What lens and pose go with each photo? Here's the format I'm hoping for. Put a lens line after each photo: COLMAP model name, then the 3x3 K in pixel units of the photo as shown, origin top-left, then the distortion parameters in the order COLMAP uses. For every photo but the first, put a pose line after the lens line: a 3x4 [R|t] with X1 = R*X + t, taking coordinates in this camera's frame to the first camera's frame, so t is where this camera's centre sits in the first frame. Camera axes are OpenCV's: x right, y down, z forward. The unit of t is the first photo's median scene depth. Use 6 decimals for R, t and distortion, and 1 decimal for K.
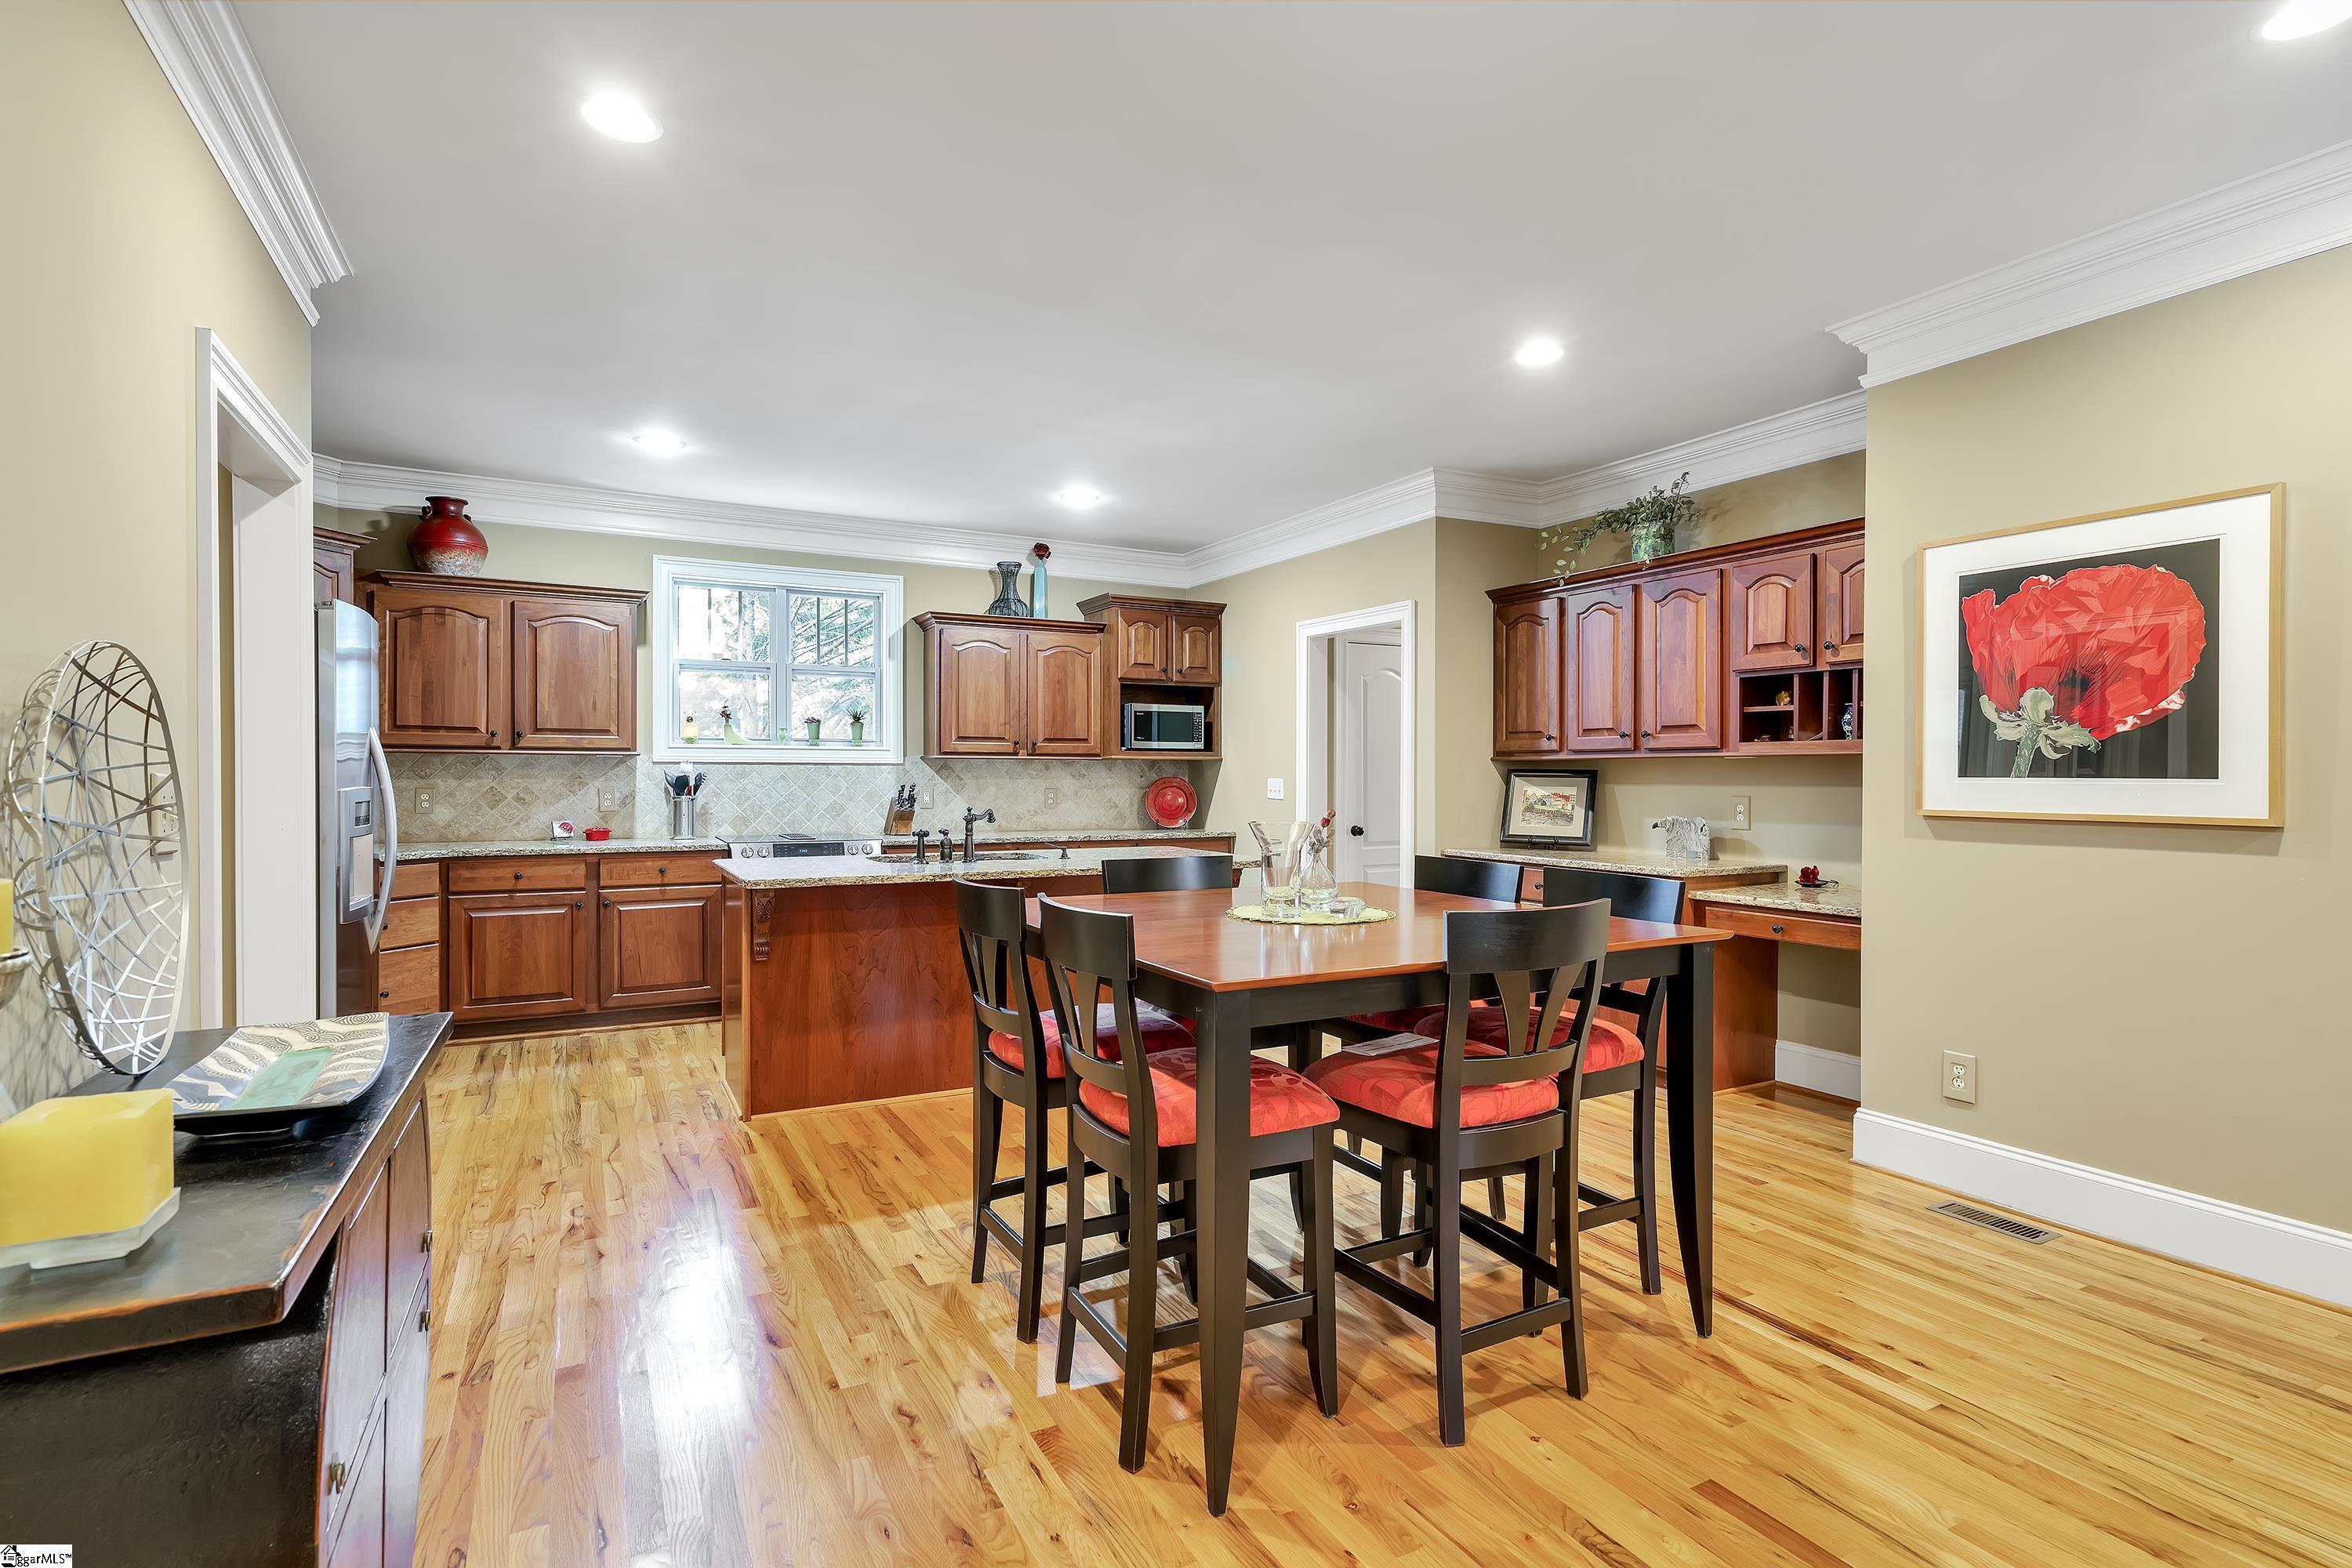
lens RADIAL K [[1107.1, 0, 1176.0], [0, 1107.1, 784.0], [0, 0, 1]] dist [0.001133, 0.000082]
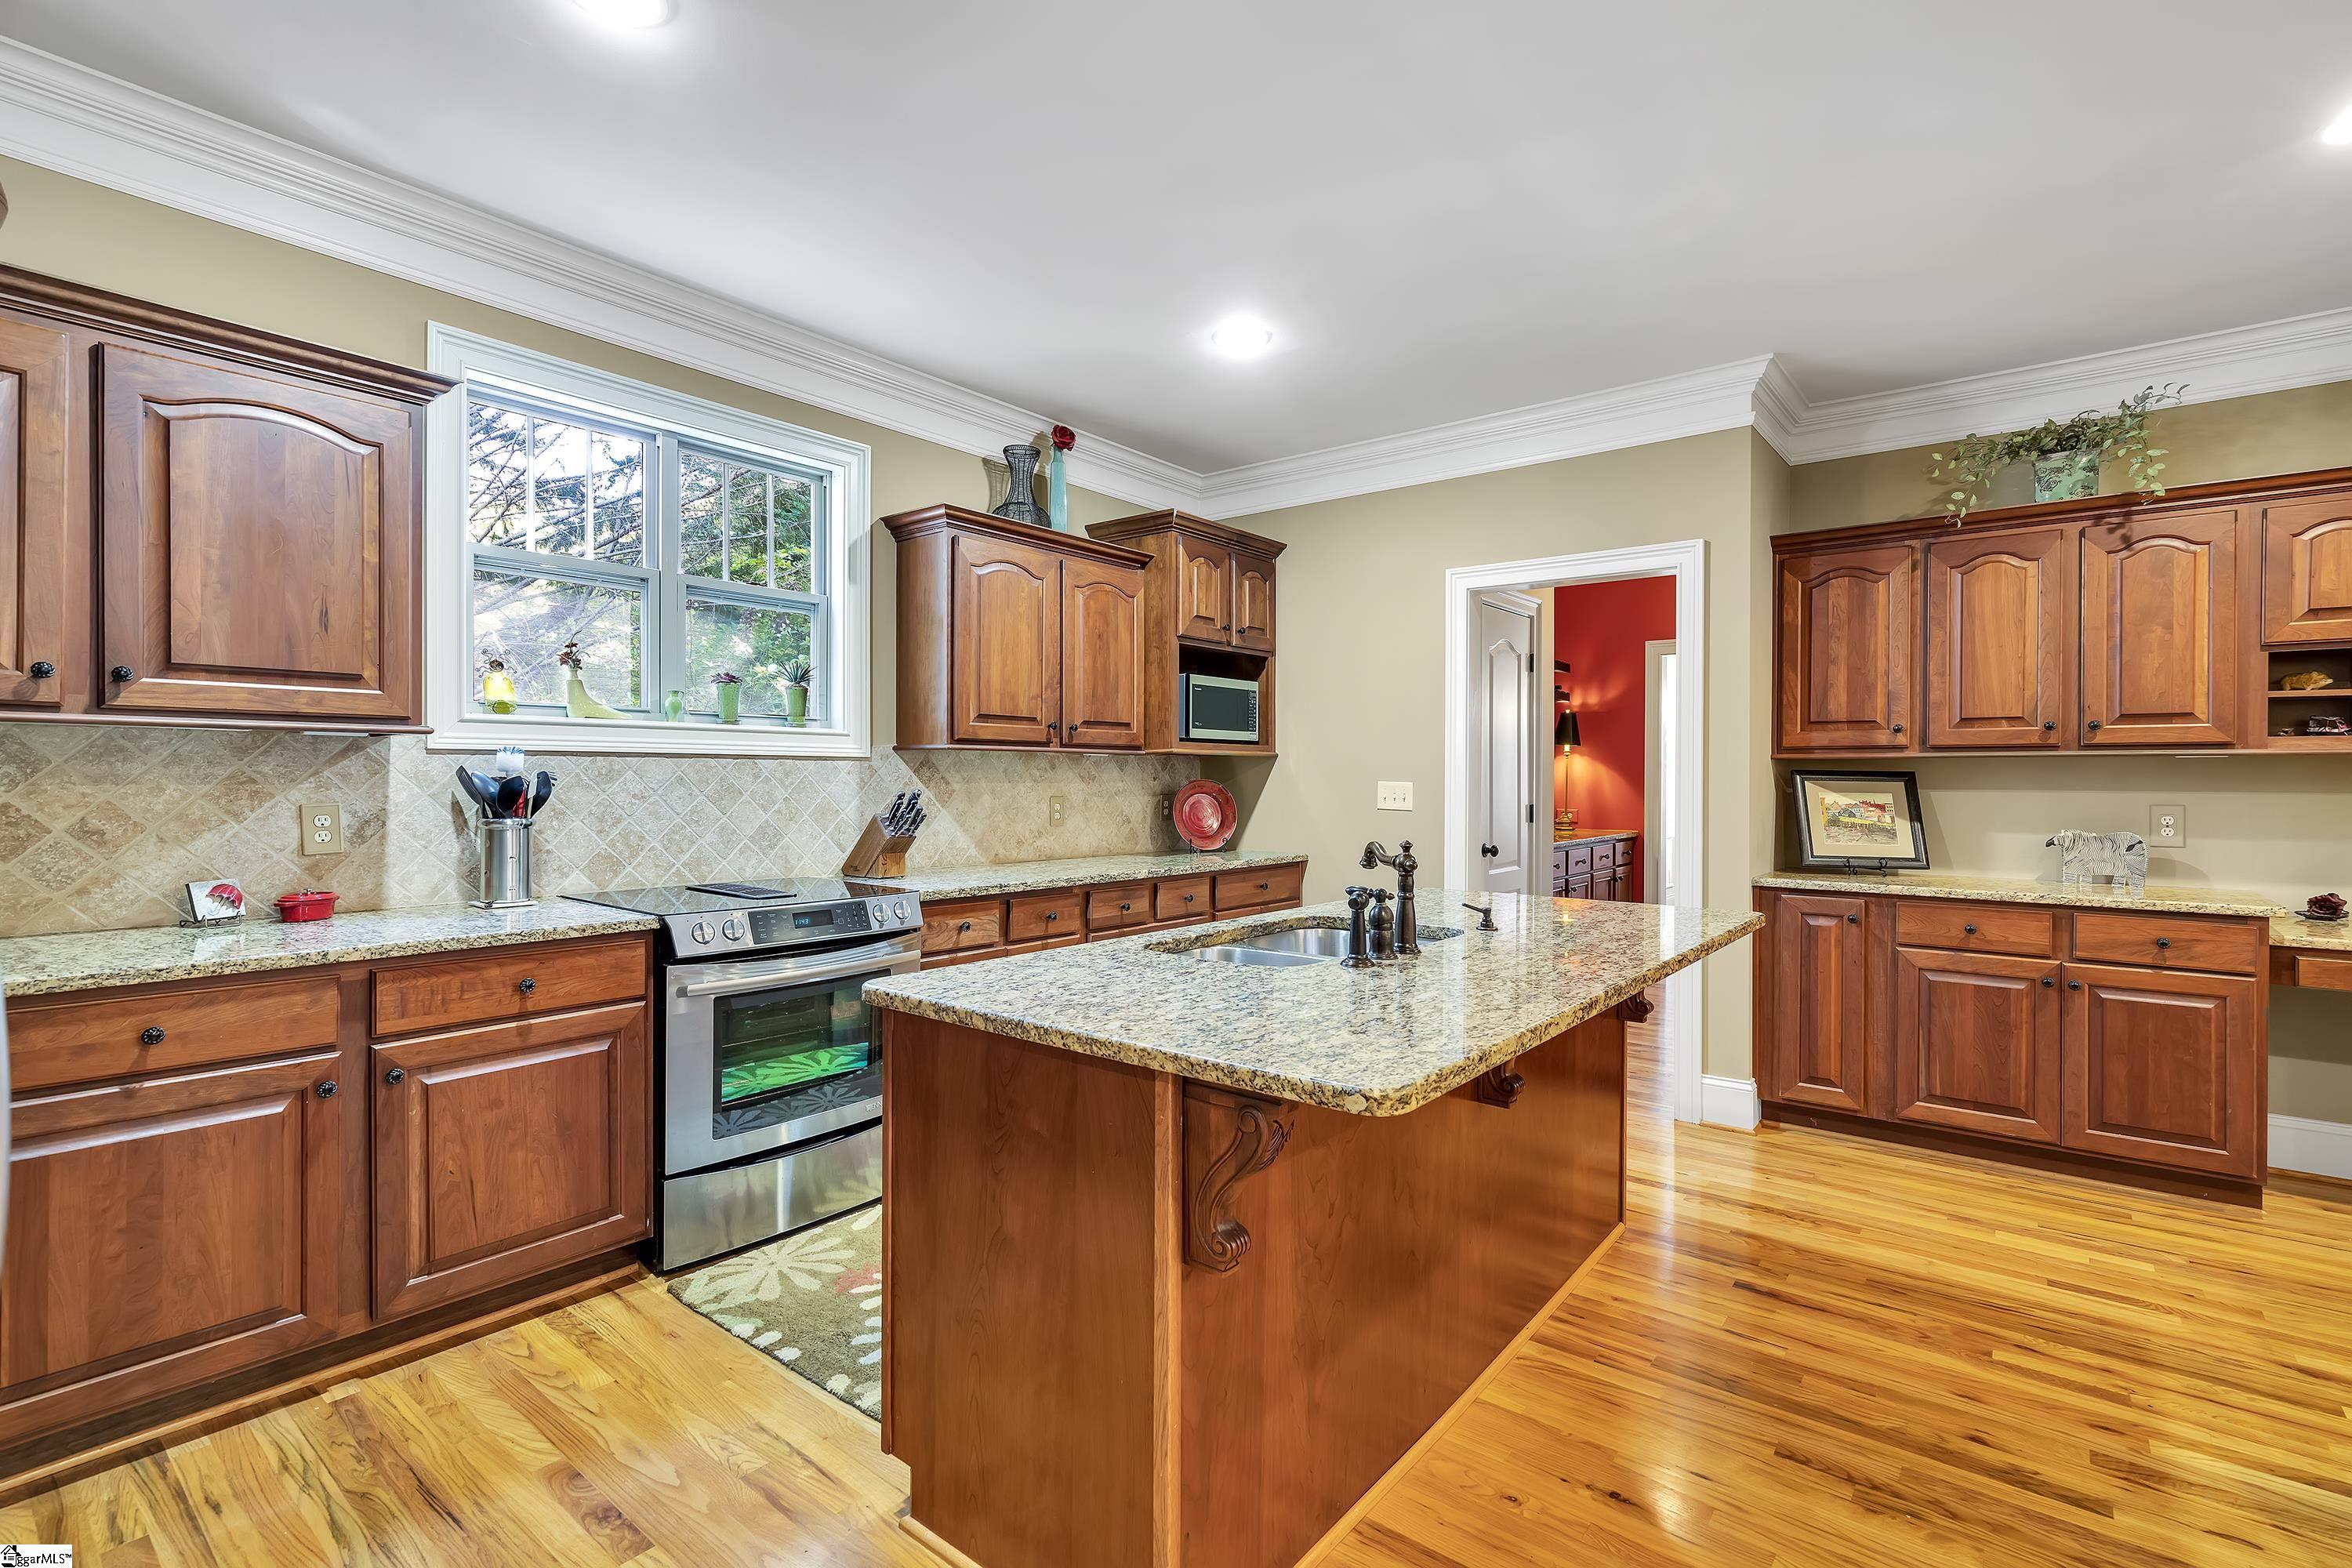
lens RADIAL K [[1062.9, 0, 1176.0], [0, 1062.9, 784.0], [0, 0, 1]] dist [0.000019, 0.000029]
pose [[0.923110, -0.001350, 0.384533, -0.364881], [0.001508, 0.999999, -0.000110, -0.004171], [-0.384533, 0.000682, 0.923111, 0.466676]]
